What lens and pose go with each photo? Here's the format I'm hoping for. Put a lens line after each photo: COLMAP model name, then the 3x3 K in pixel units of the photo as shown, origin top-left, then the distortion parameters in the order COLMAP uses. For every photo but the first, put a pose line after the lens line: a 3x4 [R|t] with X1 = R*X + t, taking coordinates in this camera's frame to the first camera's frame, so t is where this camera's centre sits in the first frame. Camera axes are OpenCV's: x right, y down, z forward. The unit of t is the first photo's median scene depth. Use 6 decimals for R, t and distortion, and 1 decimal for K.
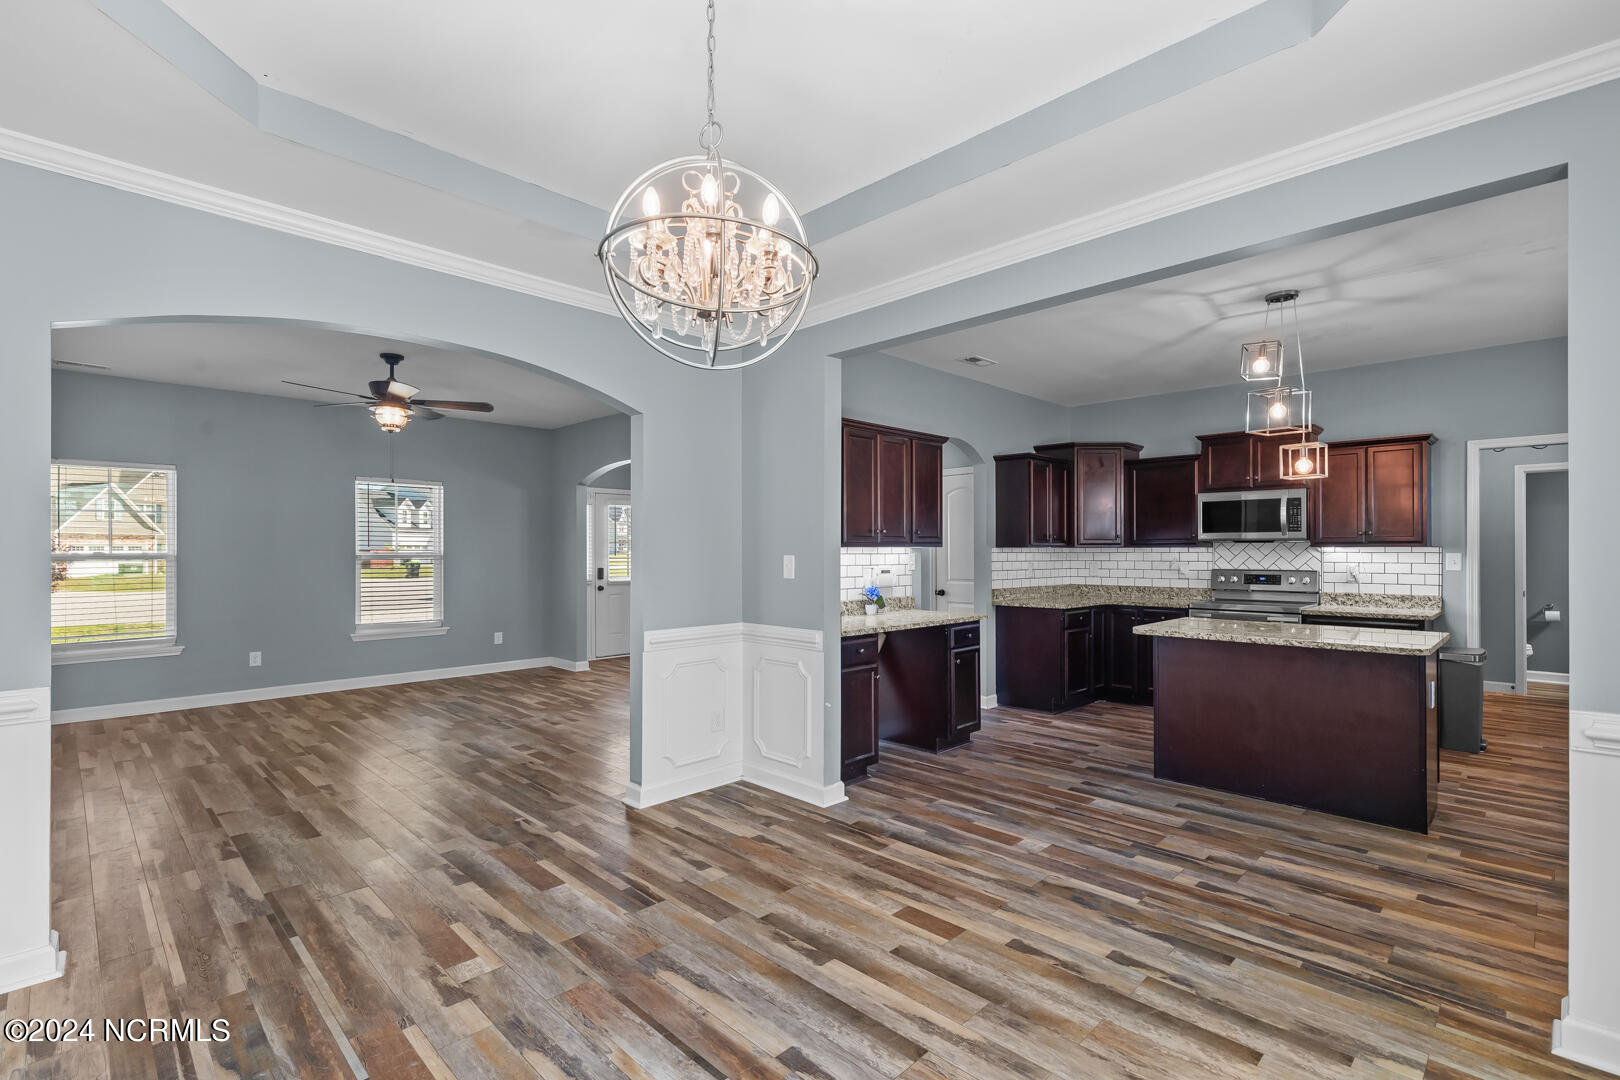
lens RADIAL K [[731.7, 0, 813.6], [0, 731.7, 553.4], [0, 0, 1]] dist [0.007225, -0.001372]
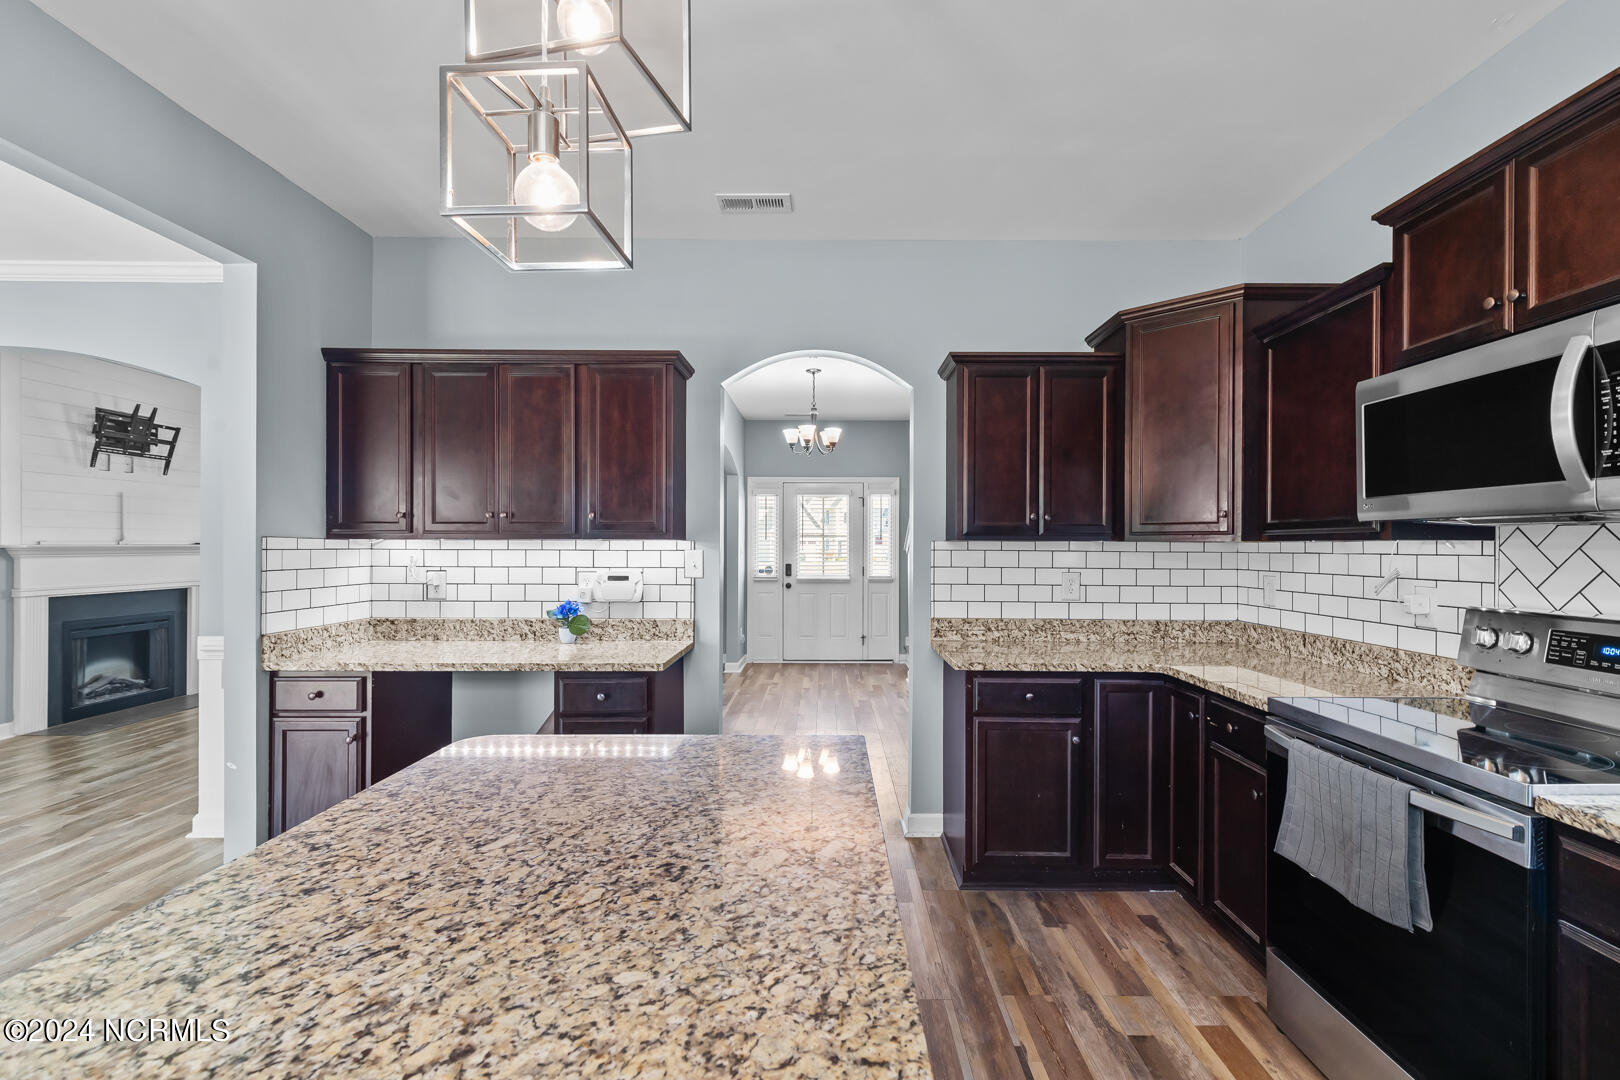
lens RADIAL K [[731.7, 0, 817.3], [0, 731.7, 548.8], [0, 0, 1]] dist [0.007225, -0.001372]
pose [[0.709587, 0.007271, -0.704581, 0.872472], [-0.006838, 0.999971, 0.003432, -0.005477], [0.704585, 0.002382, 0.709616, 0.863002]]
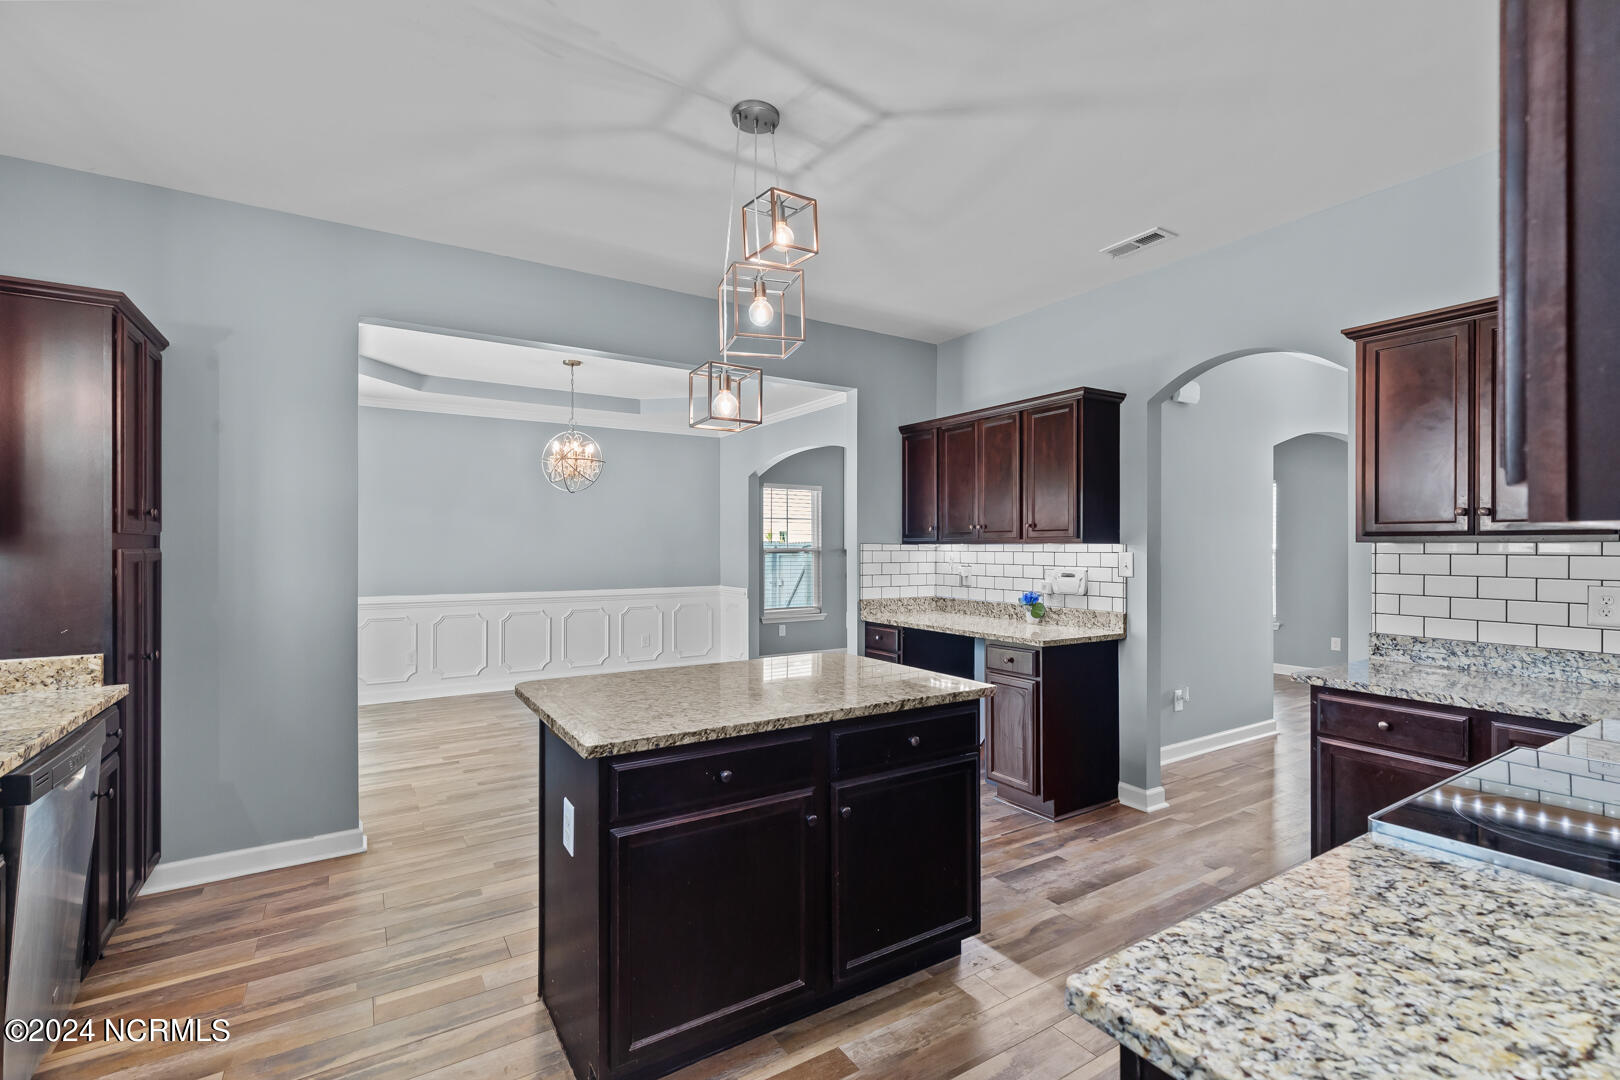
lens RADIAL K [[731.7, 0, 819.6], [0, 731.7, 553.7], [0, 0, 1]] dist [0.007225, -0.001372]
pose [[-0.214758, 0.011730, -0.976597, 1.194576], [-0.003582, 0.999912, 0.012798, -0.009256], [0.976661, 0.006246, -0.214697, 1.169148]]
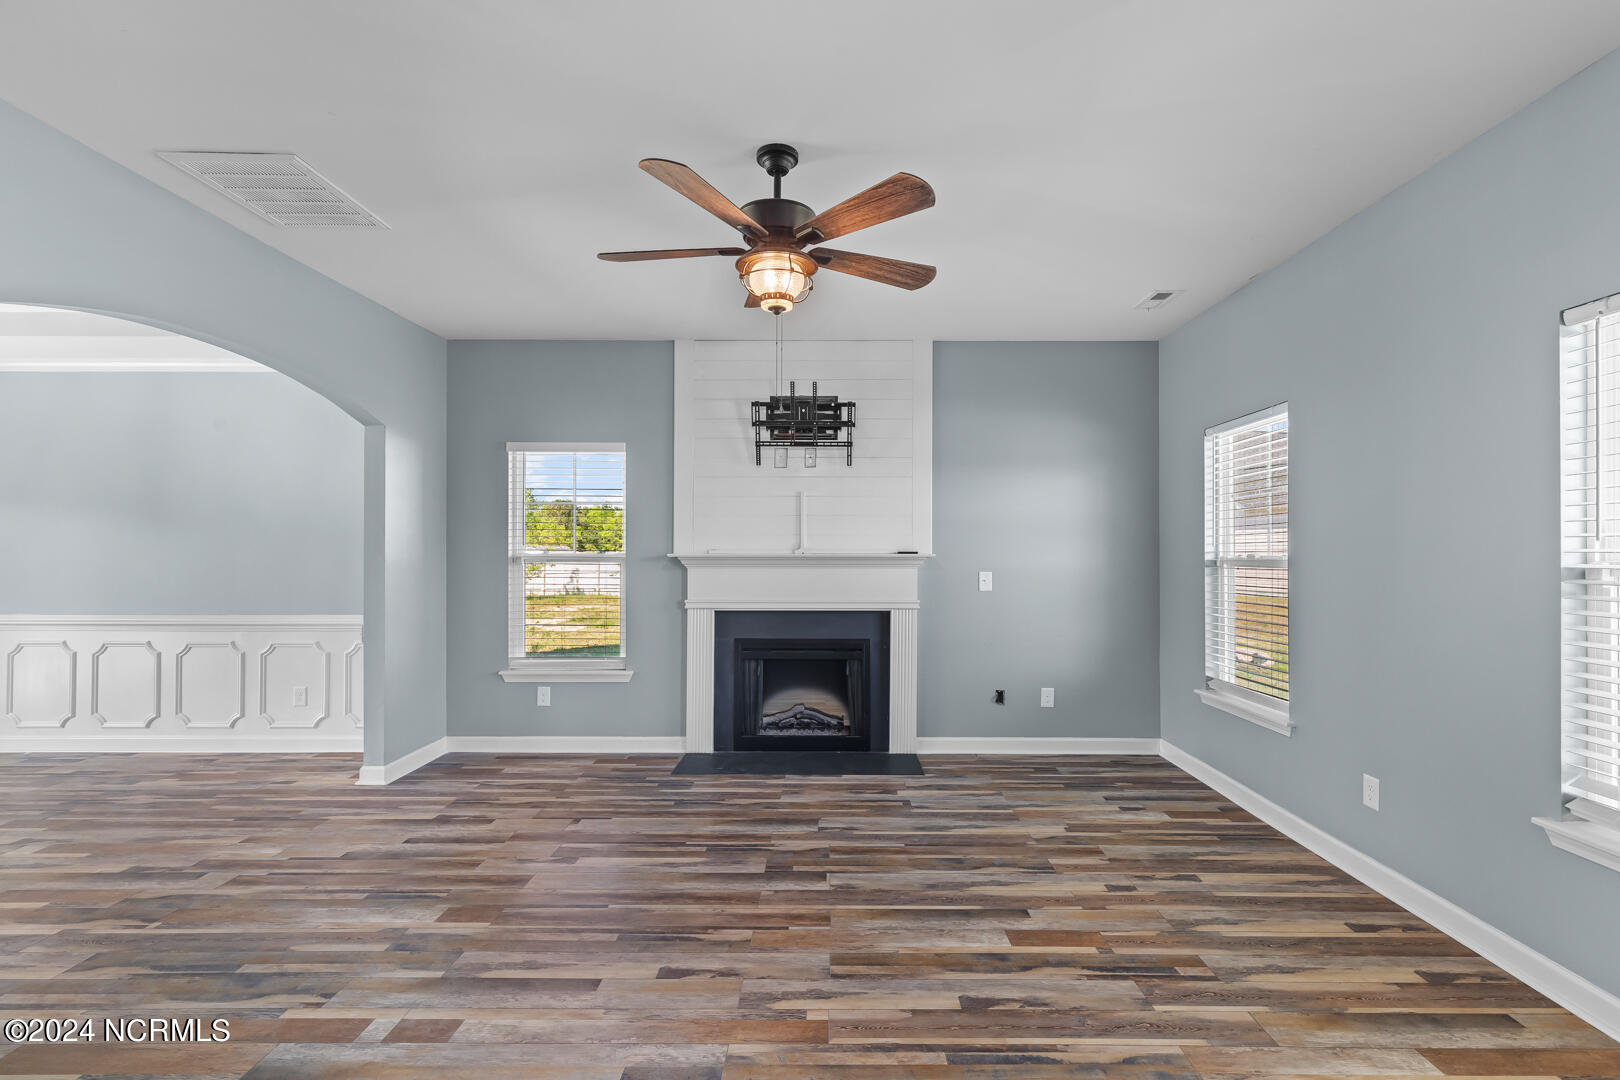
lens RADIAL K [[731.7, 0, 839.2], [0, 731.7, 525.4], [0, 0, 1]] dist [0.007225, -0.001372]
pose [[-0.701173, -0.009123, -0.712933, -0.317969], [-0.001701, 0.999937, -0.011124, -0.032820], [0.712989, -0.006587, -0.701144, 1.830339]]
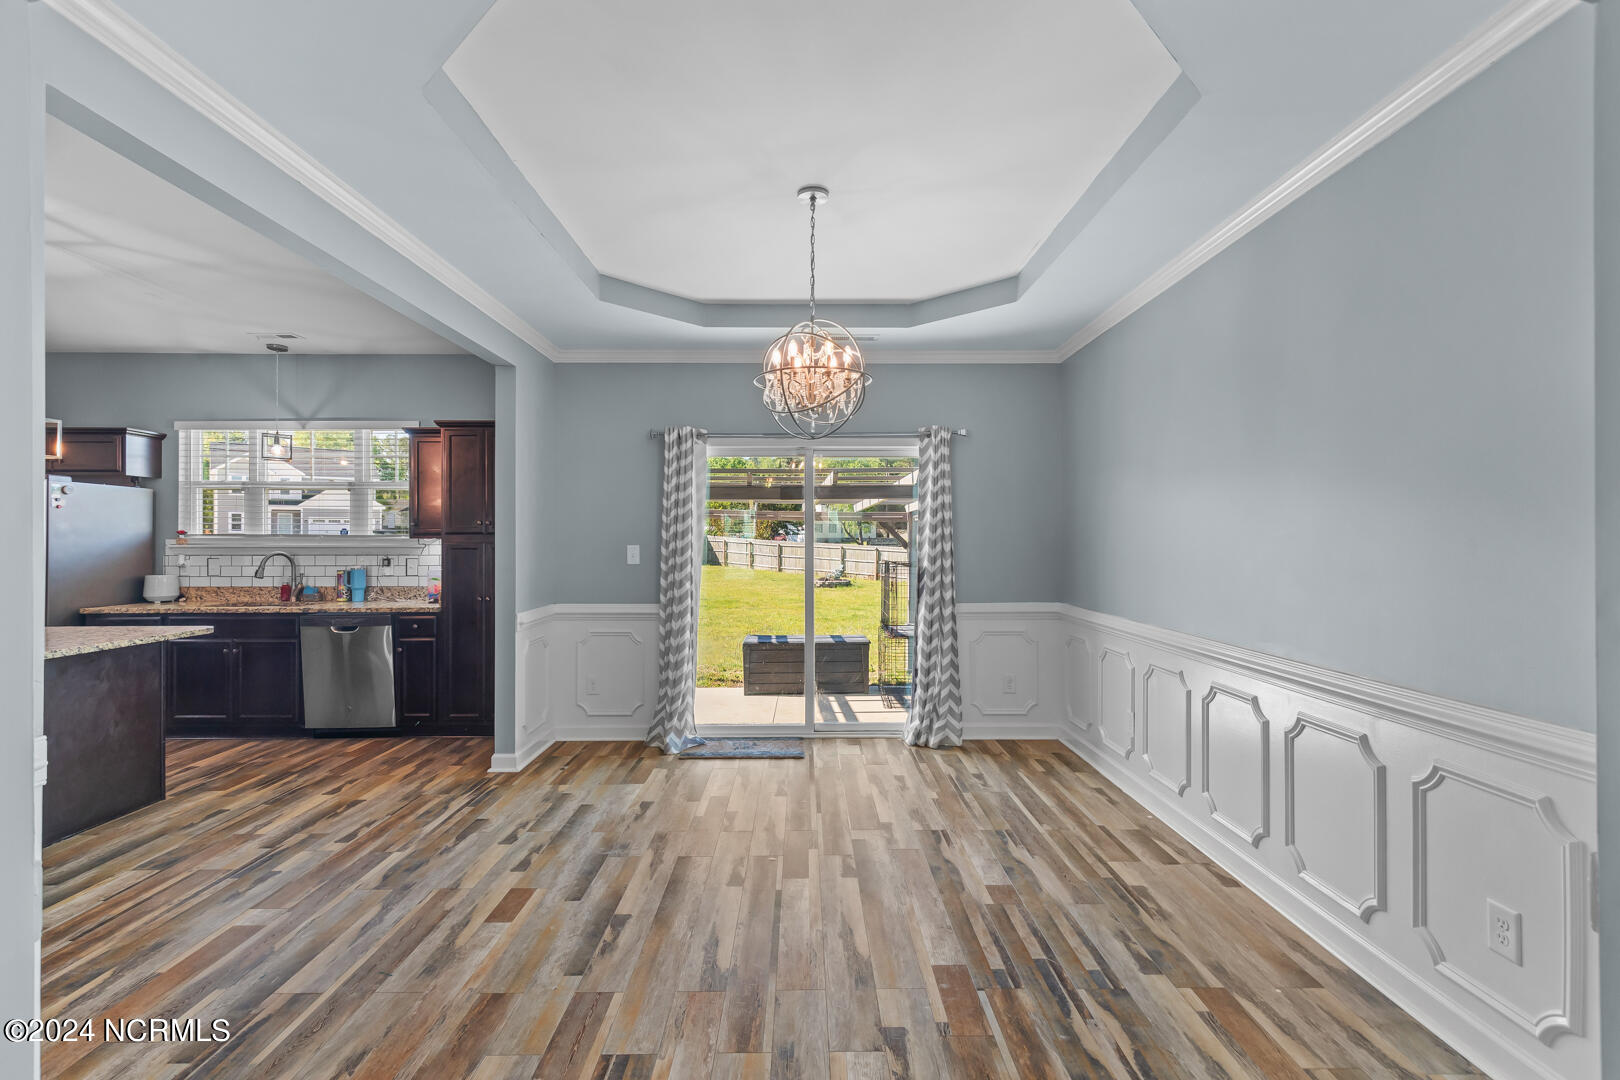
lens RADIAL K [[731.7, 0, 826.9], [0, 731.7, 528.2], [0, 0, 1]] dist [0.007225, -0.001372]
pose [[-0.719276, 0.015635, 0.694548, -0.587942], [0.009297, 0.999874, -0.012881, -0.009515], [-0.694662, -0.002808, -0.719331, 0.941338]]
